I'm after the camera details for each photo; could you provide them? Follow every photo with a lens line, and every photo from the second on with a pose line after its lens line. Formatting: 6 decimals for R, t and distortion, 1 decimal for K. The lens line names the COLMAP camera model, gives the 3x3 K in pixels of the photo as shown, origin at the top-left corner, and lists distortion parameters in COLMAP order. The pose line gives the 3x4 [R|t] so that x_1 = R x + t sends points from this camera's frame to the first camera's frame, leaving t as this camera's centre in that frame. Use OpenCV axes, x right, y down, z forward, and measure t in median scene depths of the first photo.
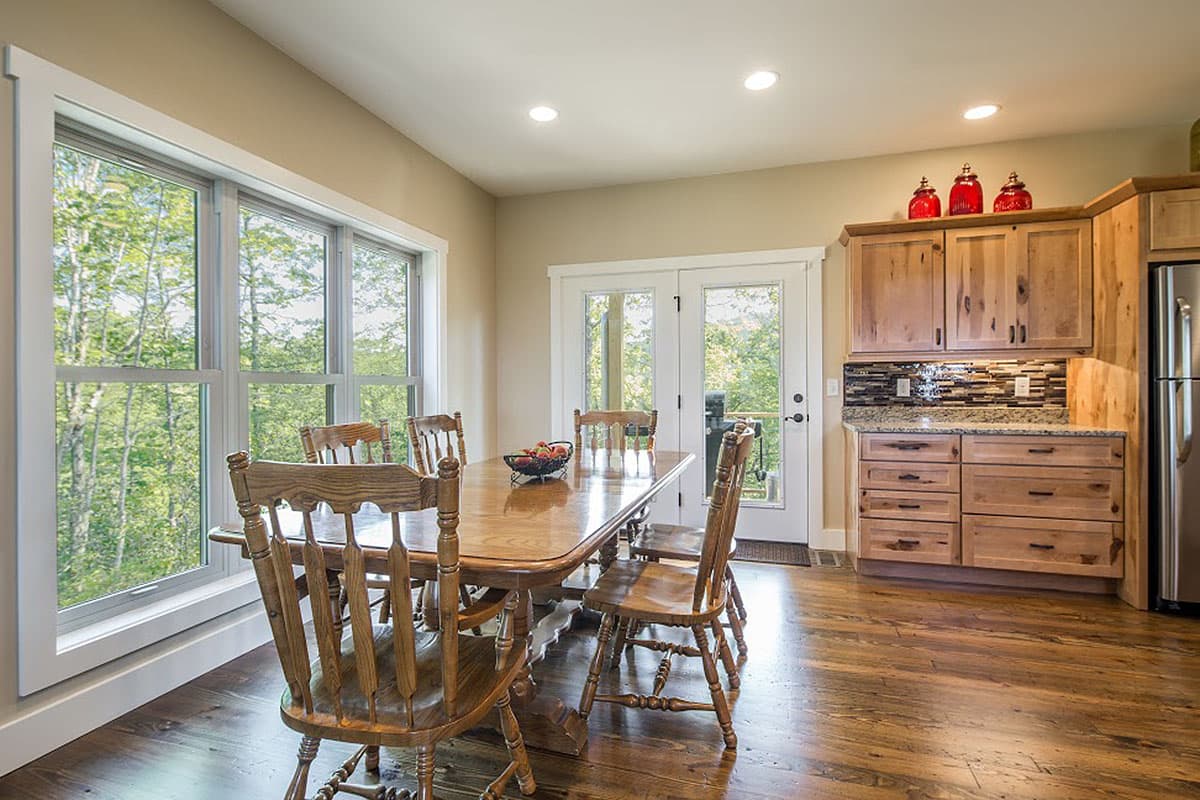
lens RADIAL K [[580.5, 0, 592.5], [0, 580.5, 390.2], [0, 0, 1]] dist [0.007265, -0.005479]
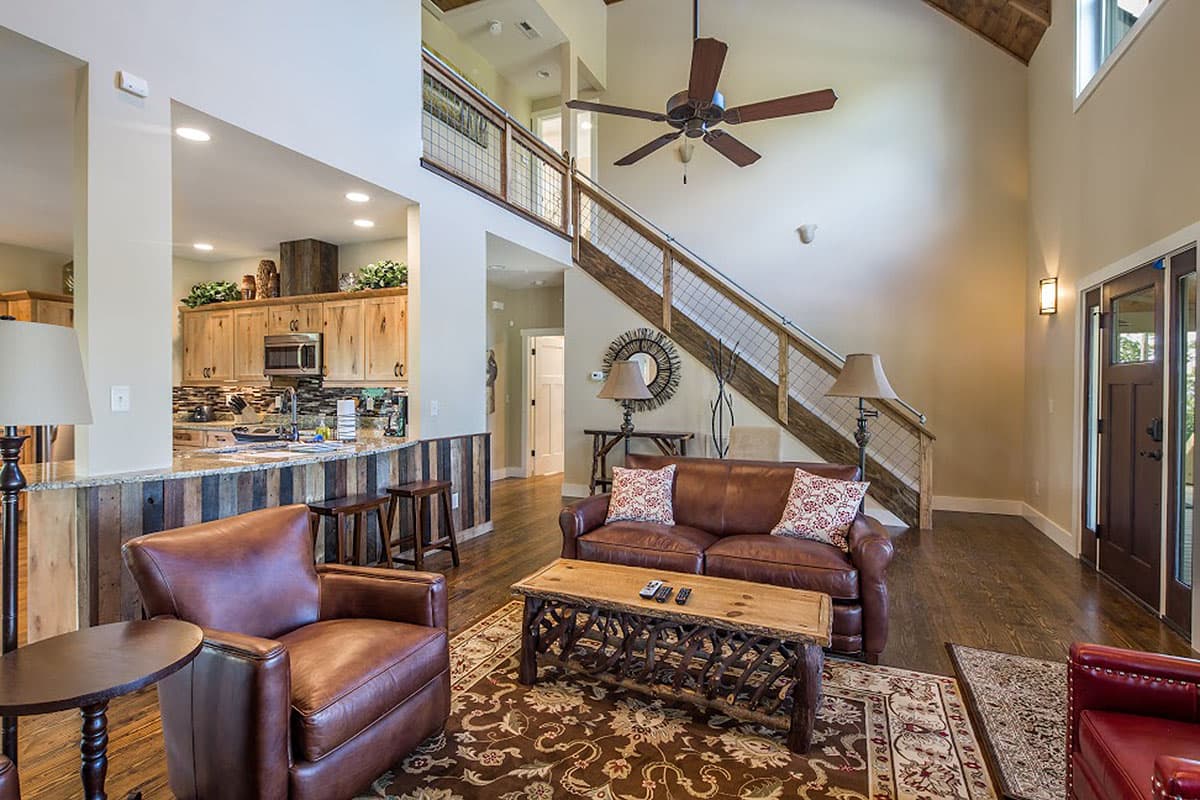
lens RADIAL K [[574.8, 0, 600.5], [0, 574.8, 394.6], [0, 0, 1]] dist [0.001033, -0.006346]
pose [[0.119513, -0.005745, 0.992816, -0.564581], [-0.003563, 0.999974, 0.006215, -0.043103], [-0.992826, -0.004280, 0.119489, -0.880269]]
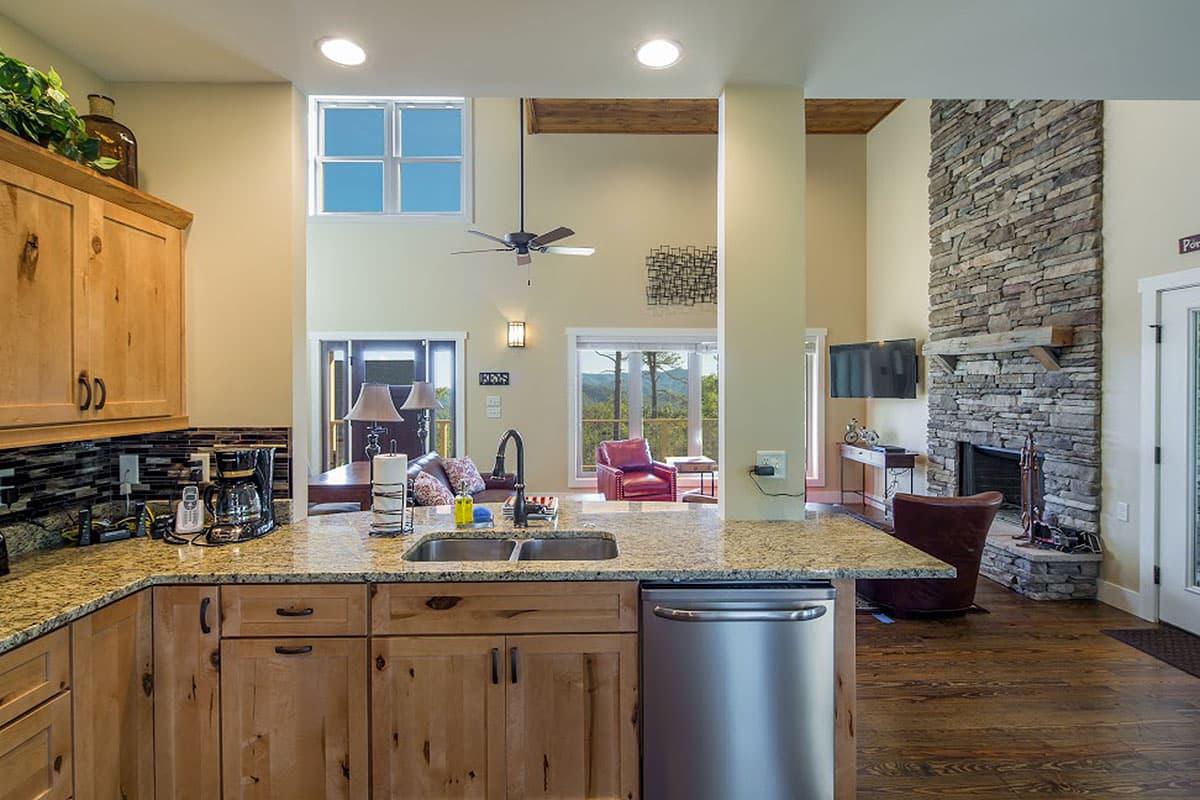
lens RADIAL K [[580.5, 0, 592.5], [0, 580.5, 390.2], [0, 0, 1]] dist [0.007265, -0.005479]
pose [[-0.951123, 0.009063, -0.308680, 0.558421], [0.006529, 0.999936, 0.009243, -0.100642], [0.308744, 0.006776, -0.951121, 0.493832]]
